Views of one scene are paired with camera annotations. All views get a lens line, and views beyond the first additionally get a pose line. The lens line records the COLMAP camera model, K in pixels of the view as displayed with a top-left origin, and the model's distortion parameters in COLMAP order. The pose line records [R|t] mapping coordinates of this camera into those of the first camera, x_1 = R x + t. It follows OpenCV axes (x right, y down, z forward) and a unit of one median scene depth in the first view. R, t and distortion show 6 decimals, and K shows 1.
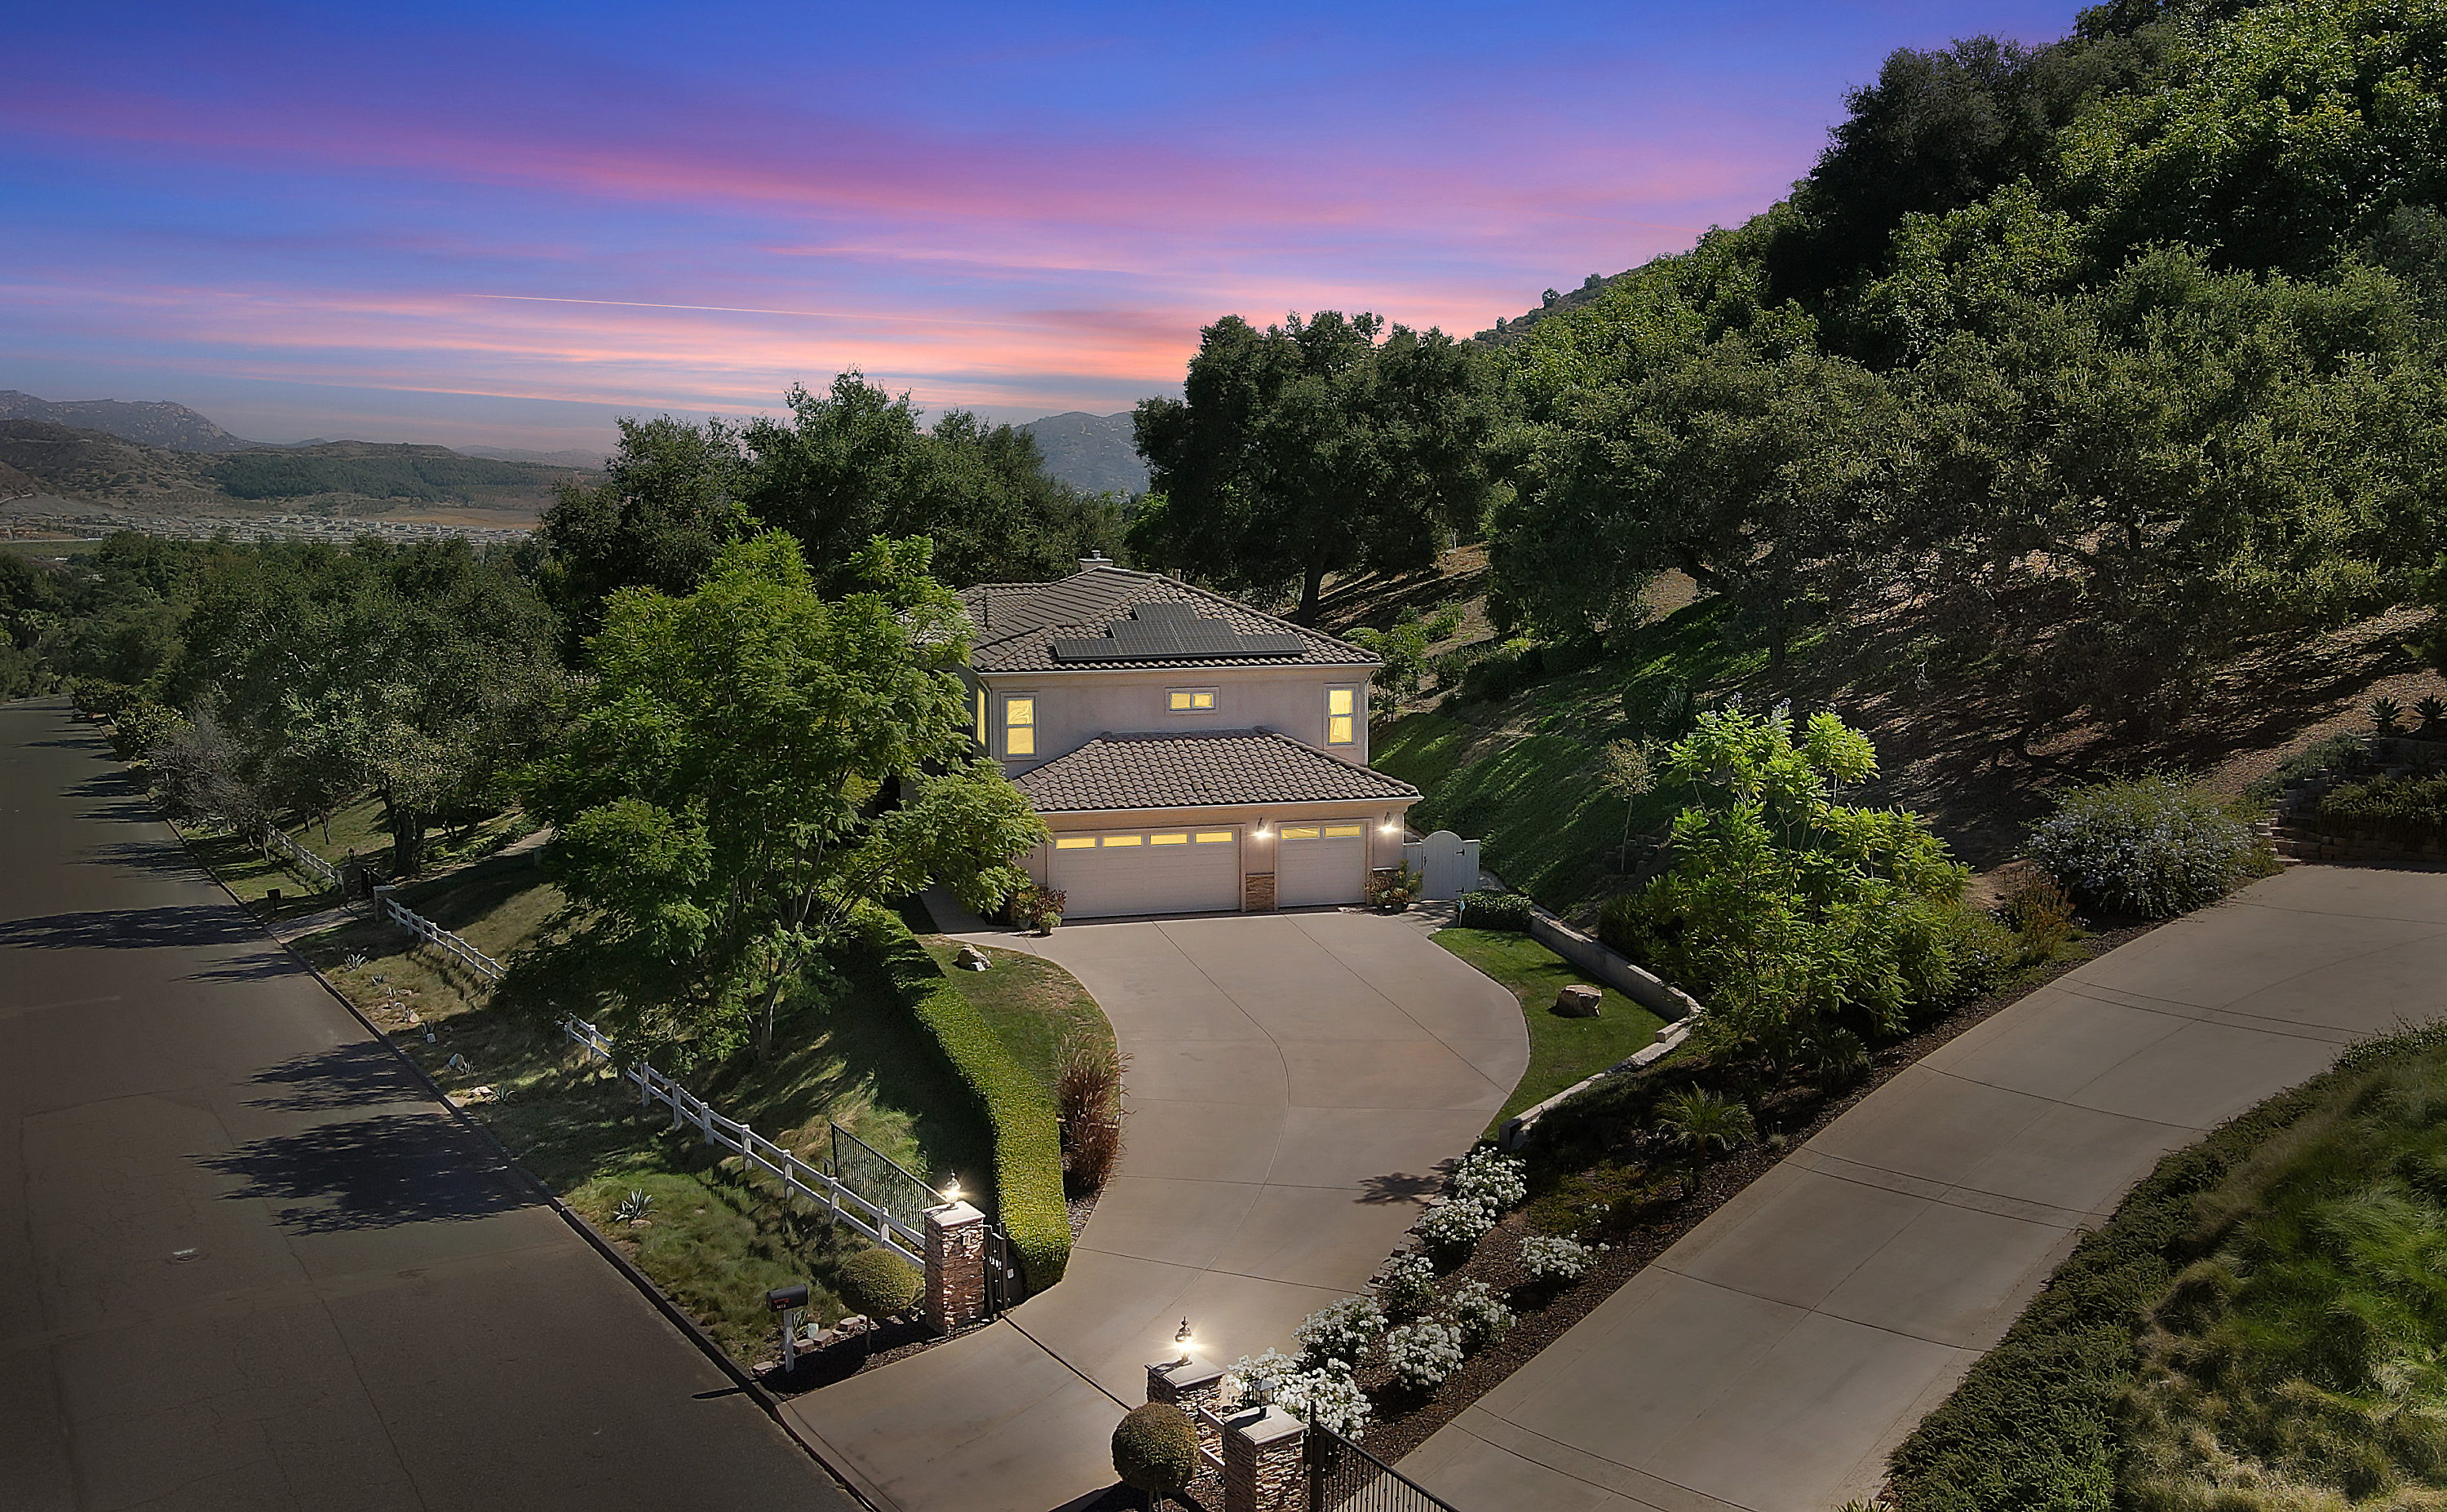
lens RADIAL K [[1990.7, 0, 1210.0], [0, 1990.7, 762.3], [0, 0, 1]] dist [-0.002786, 0.028987]
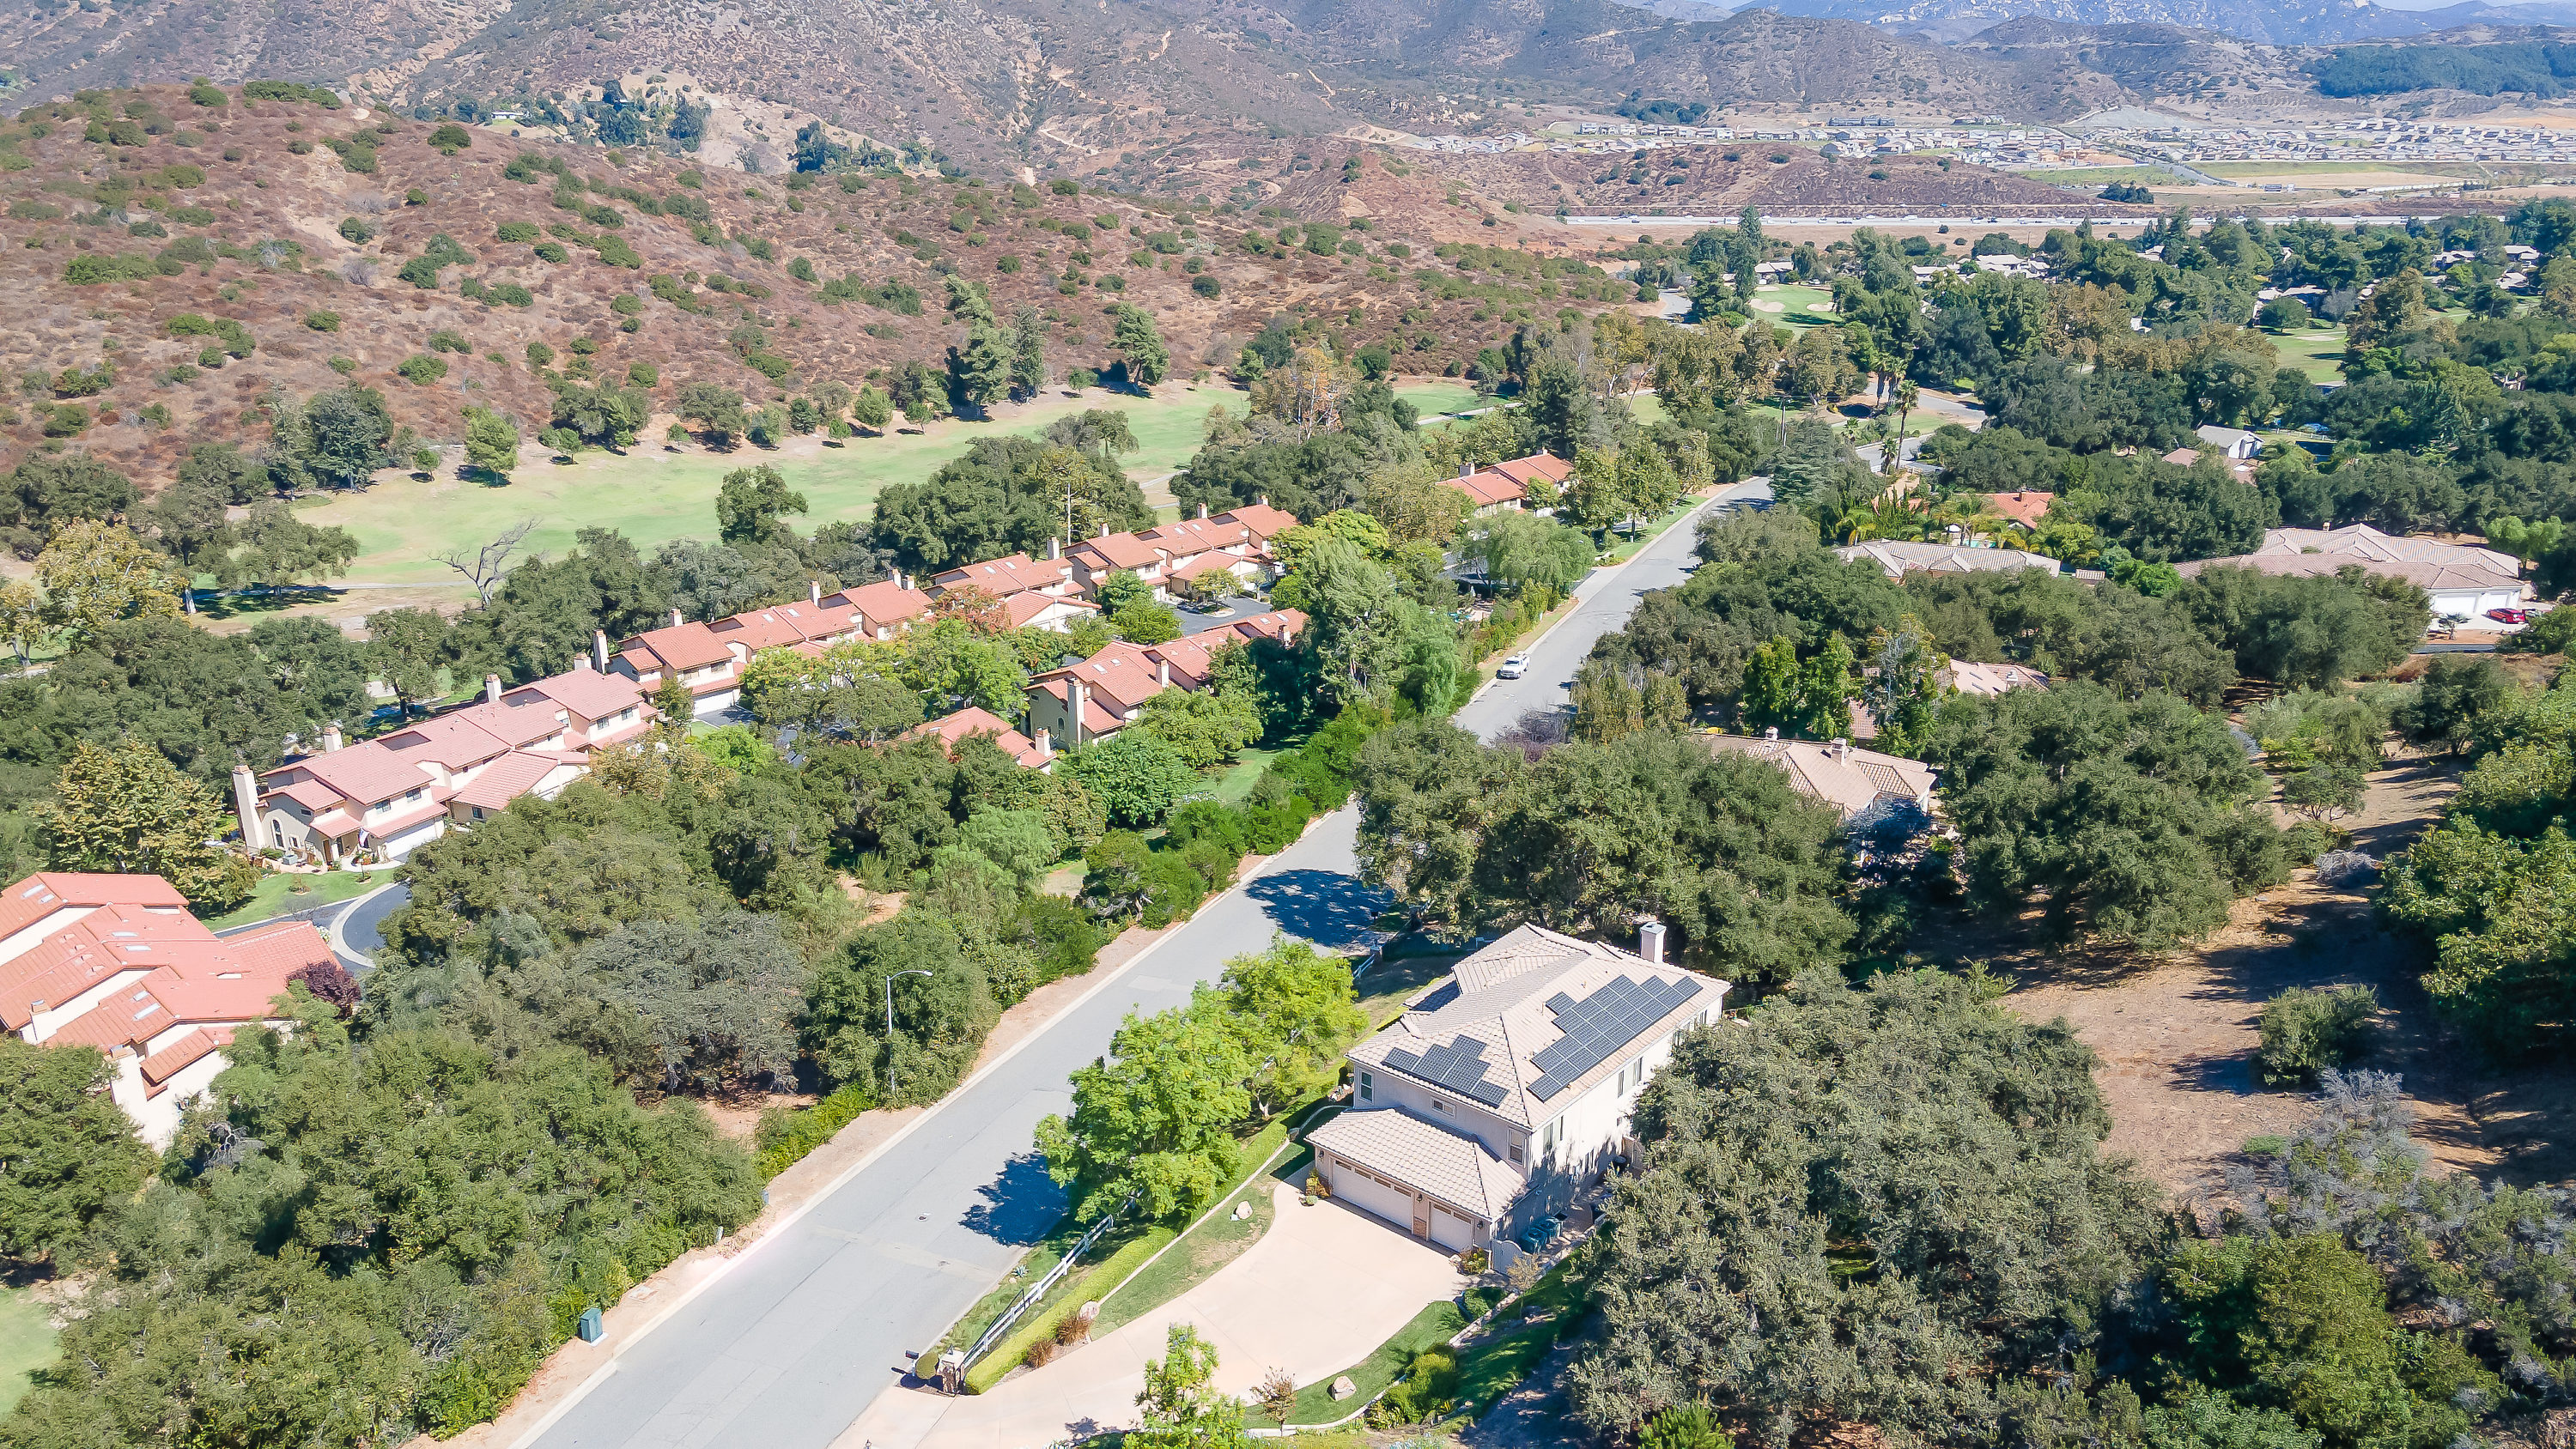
lens RADIAL K [[1883.7, 0, 1272.5], [0, 1883.7, 710.9], [0, 0, 1]] dist [0.028177, 0.060944]
pose [[0.582394, 0.254084, -0.772178, 1.347303], [-0.102111, 0.965239, 0.240596, -0.922322], [0.806468, -0.061274, 0.588094, -0.122241]]
